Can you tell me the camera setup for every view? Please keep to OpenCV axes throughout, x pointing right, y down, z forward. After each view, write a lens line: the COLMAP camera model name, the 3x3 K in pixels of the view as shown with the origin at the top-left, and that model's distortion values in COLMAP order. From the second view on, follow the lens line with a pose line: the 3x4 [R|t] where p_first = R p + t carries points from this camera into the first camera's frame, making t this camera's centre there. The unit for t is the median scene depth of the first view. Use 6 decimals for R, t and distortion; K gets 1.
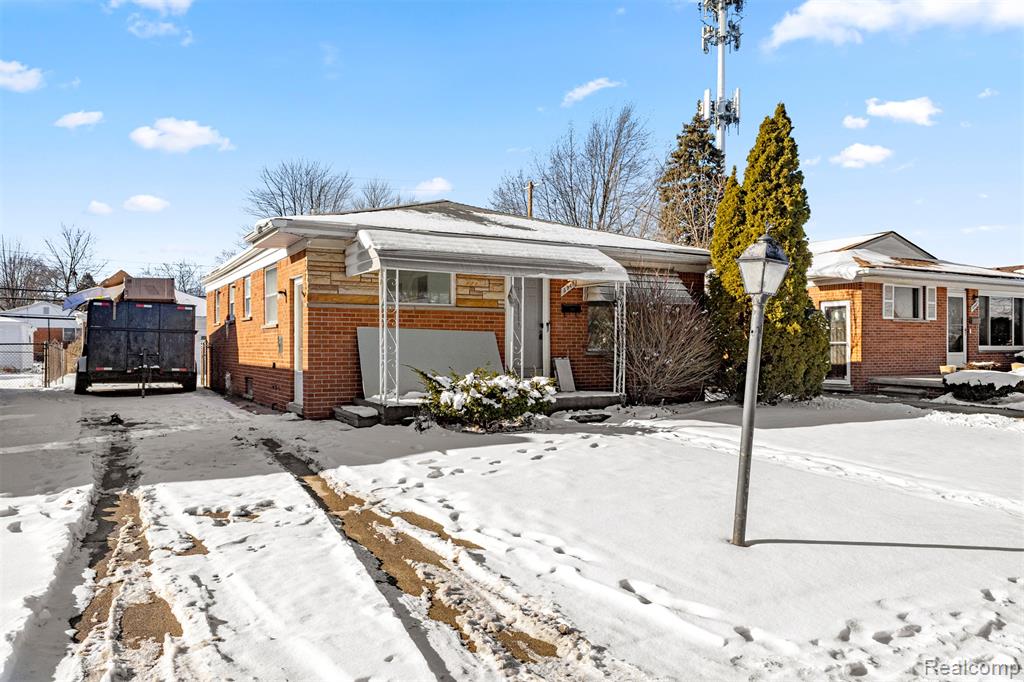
lens RADIAL K [[759.3, 0, 511.7], [0, 759.3, 338.3], [0, 0, 1]] dist [0.040518, -0.024624]
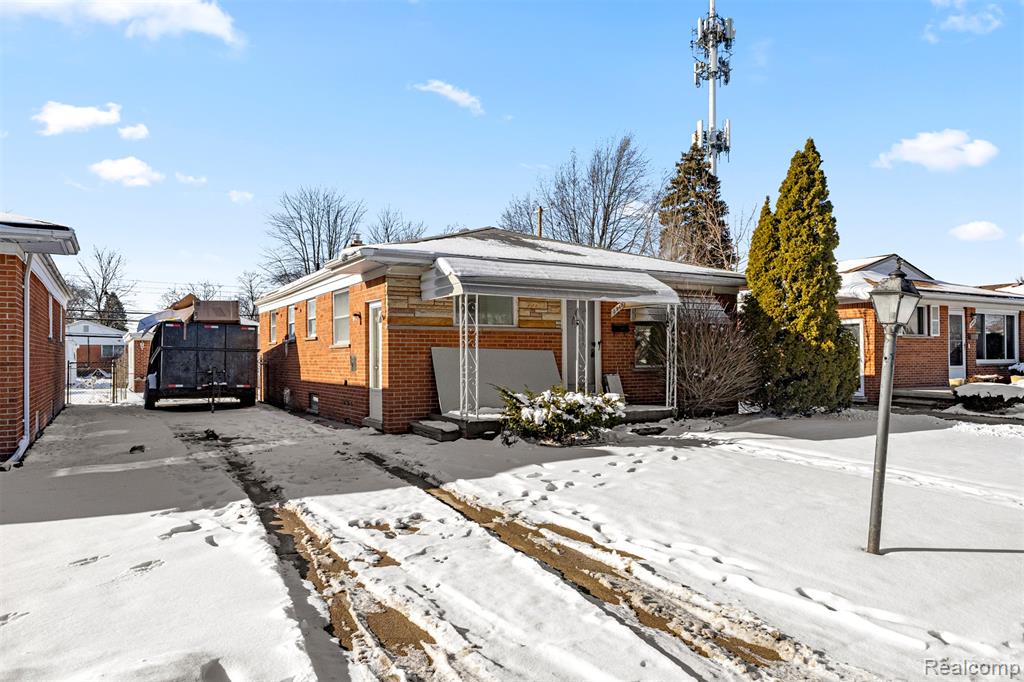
lens RADIAL K [[713.1, 0, 515.1], [0, 713.1, 343.6], [0, 0, 1]] dist [0.019807, -0.008498]
pose [[0.999887, -0.004510, 0.014349, -0.091556], [0.004656, 0.999938, -0.010160, -0.008583], [-0.014303, 0.010225, 0.999845, -0.008787]]
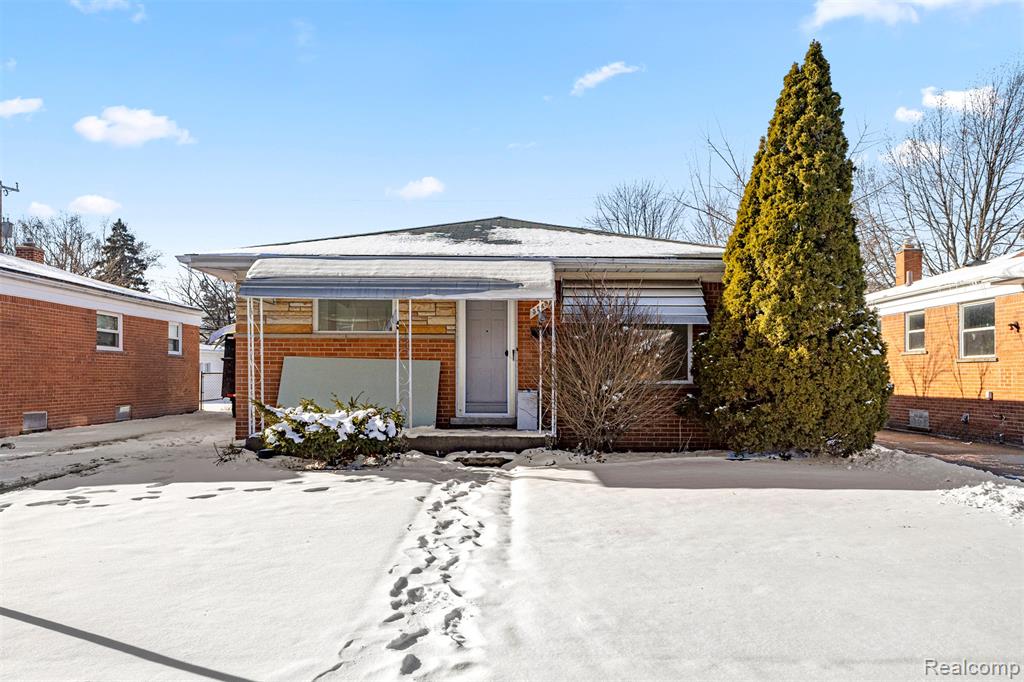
lens RADIAL K [[821.5, 0, 506.5], [0, 821.5, 361.7], [0, 0, 1]] dist [0.014051, -0.003091]
pose [[0.865663, -0.004709, -0.500605, 0.536652], [0.000013, 0.999956, -0.009383, 0.001621], [0.500627, 0.008116, 0.865625, 0.199449]]
